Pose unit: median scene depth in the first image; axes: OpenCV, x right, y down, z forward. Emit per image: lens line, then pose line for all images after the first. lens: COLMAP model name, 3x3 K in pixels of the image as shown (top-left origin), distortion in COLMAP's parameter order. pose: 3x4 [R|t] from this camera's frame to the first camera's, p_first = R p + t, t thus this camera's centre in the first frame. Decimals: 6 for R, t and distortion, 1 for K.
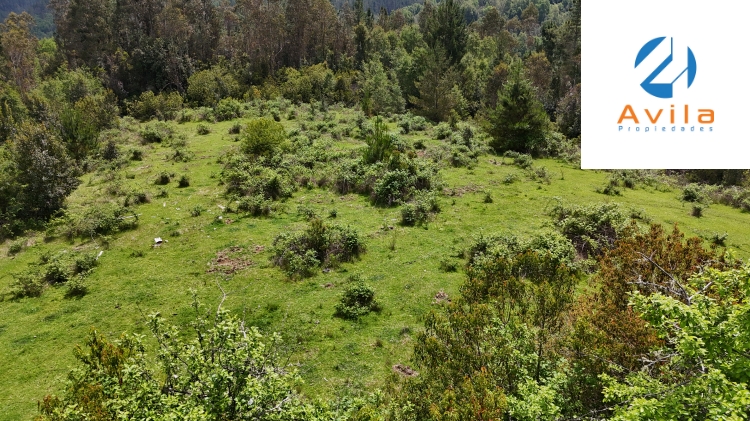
lens RADIAL K [[520.0, 0, 375.5], [0, 520.0, 210.7], [0, 0, 1]] dist [0.004019, 0.001012]
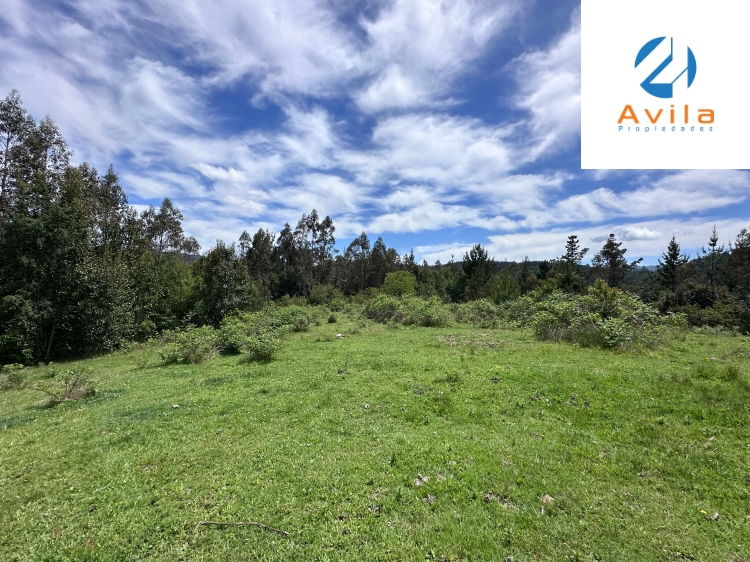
lens RADIAL K [[298.8, 0, 374.5], [0, 298.8, 280.6], [0, 0, 1]] dist [-0.004333, 0.001010]
pose [[0.996586, 0.022941, -0.079315, -0.176414], [-0.050216, 0.930947, -0.361686, 0.082271], [0.065541, 0.364433, 0.928920, 0.276974]]
